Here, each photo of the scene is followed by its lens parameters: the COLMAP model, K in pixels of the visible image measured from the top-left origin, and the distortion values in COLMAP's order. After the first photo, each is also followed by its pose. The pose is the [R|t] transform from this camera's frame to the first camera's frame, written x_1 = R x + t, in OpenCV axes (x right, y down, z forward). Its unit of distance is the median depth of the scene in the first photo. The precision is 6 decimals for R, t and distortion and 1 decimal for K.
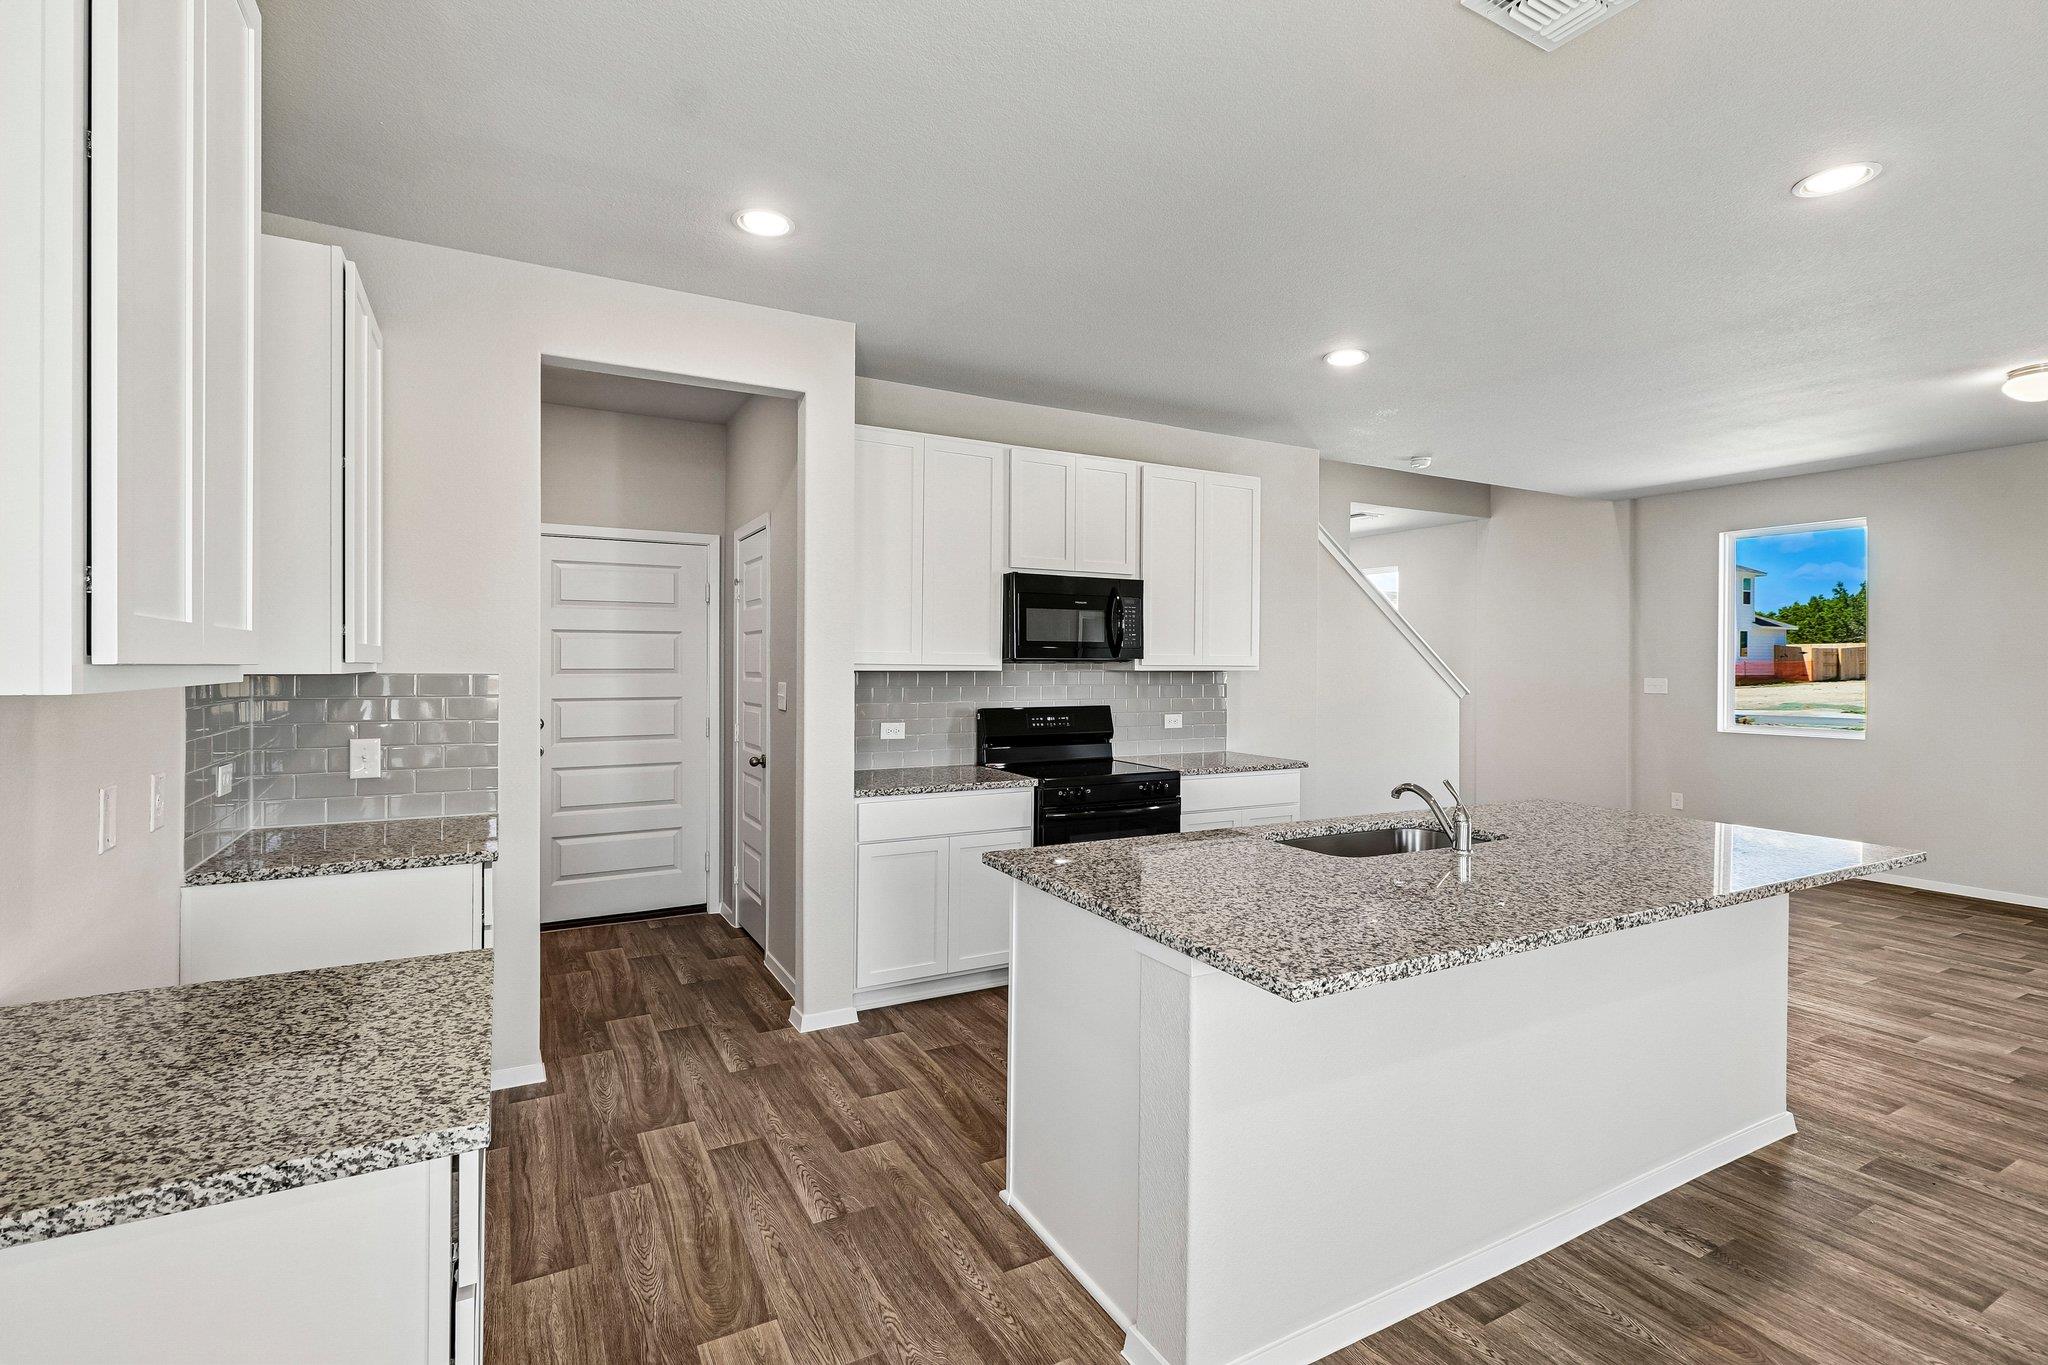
lens RADIAL K [[937.4, 0, 1002.7], [0, 937.4, 686.7], [0, 0, 1]] dist [0.005517, -0.001930]
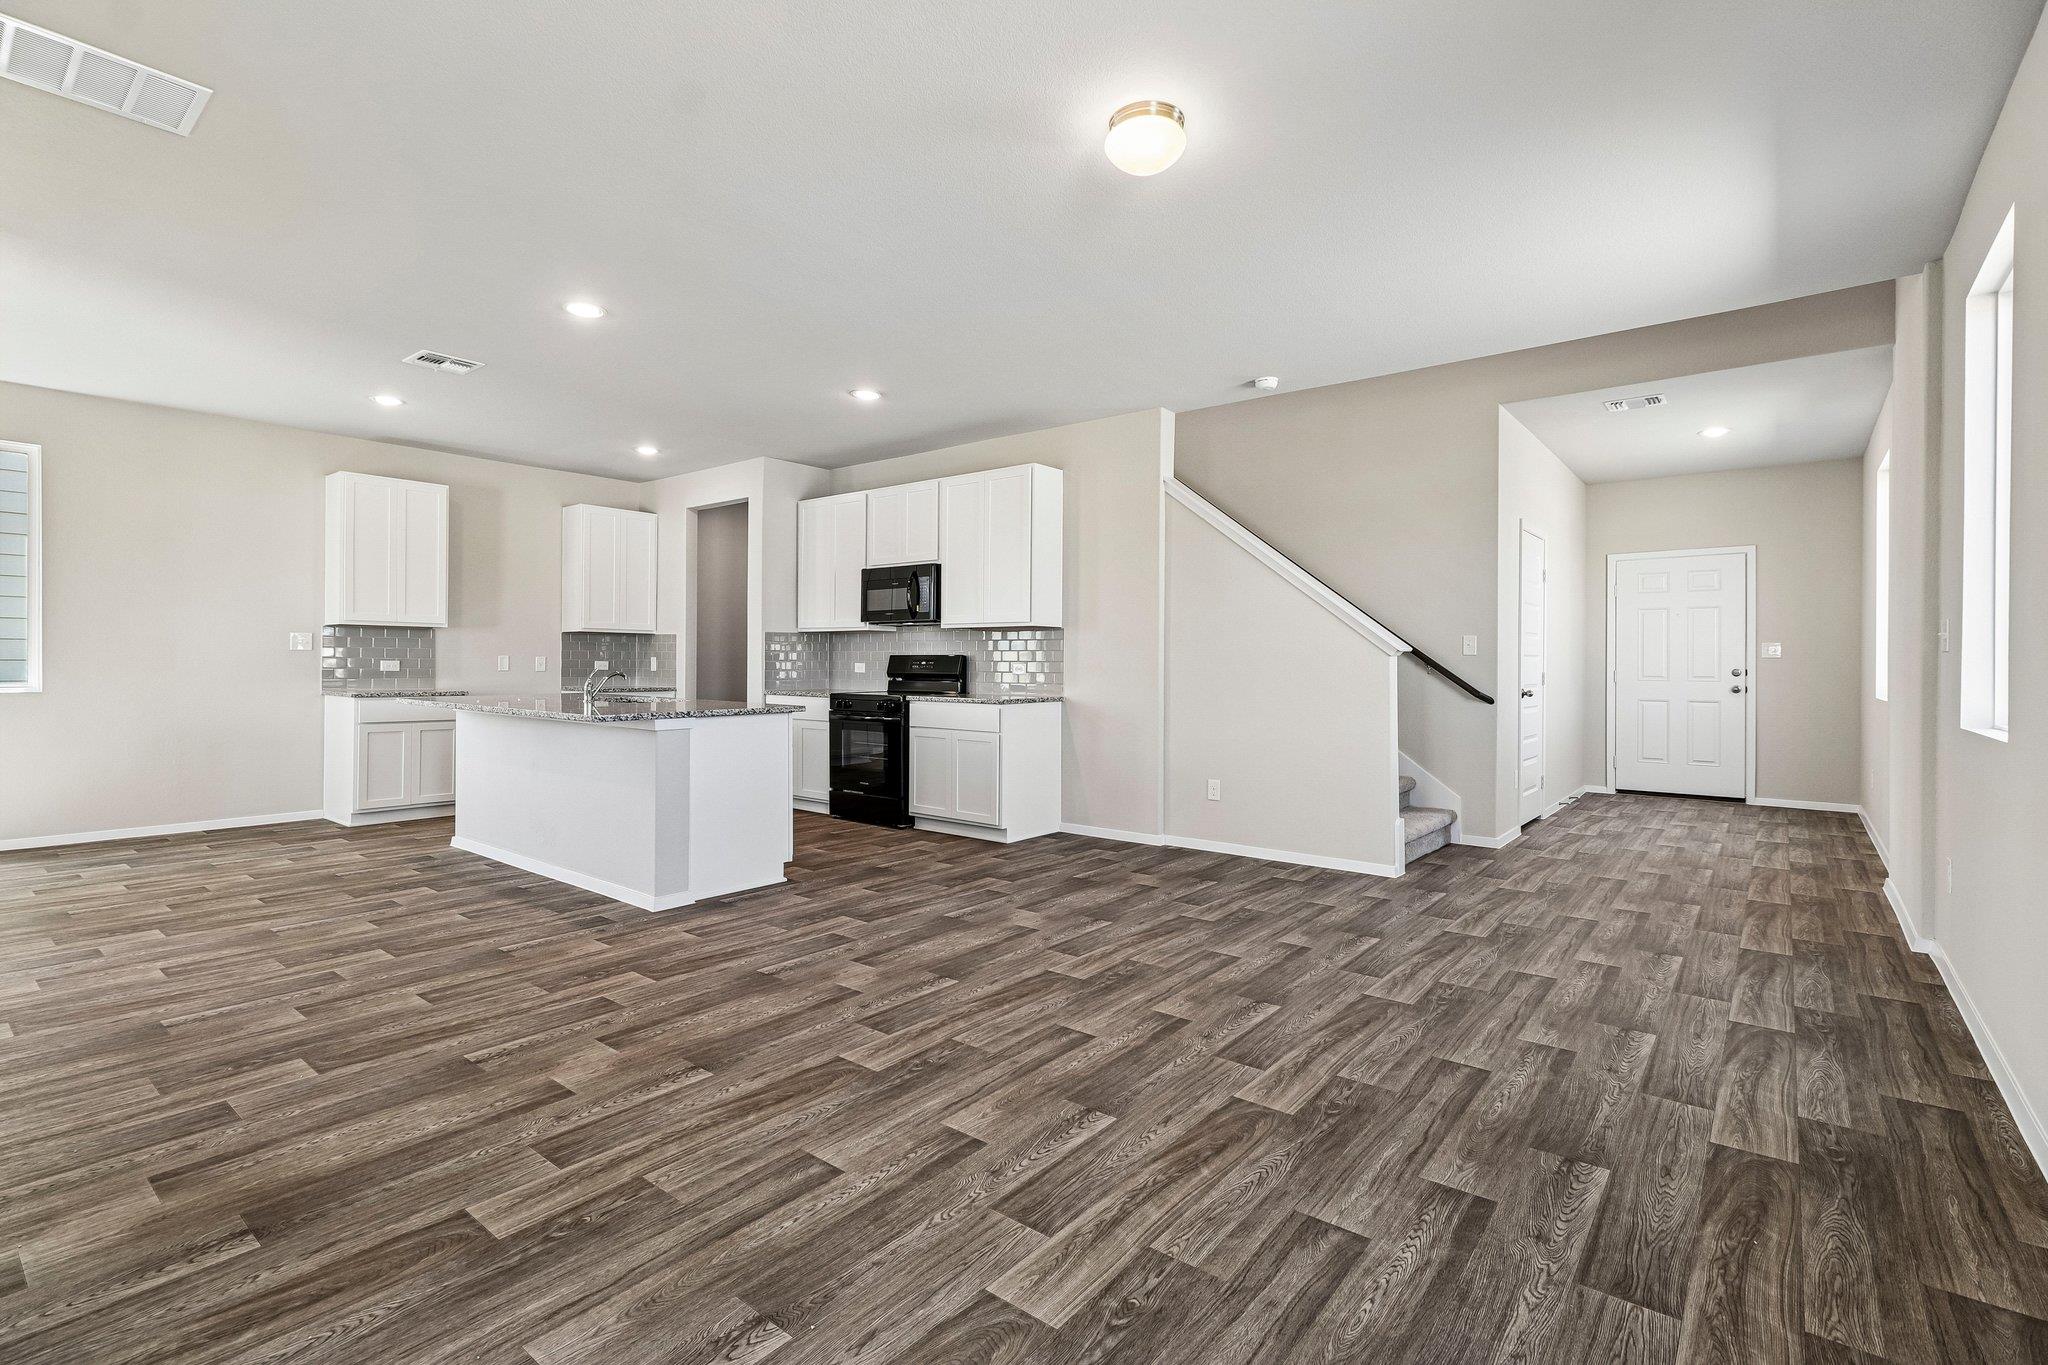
lens RADIAL K [[937.4, 0, 1018.6], [0, 937.4, 663.4], [0, 0, 1]] dist [0.005517, -0.001930]
pose [[0.390855, 0.000669, -0.920452, 1.478365], [-0.026600, 0.999590, -0.010568, 0.046590], [0.920068, 0.028614, 0.390713, 0.569883]]
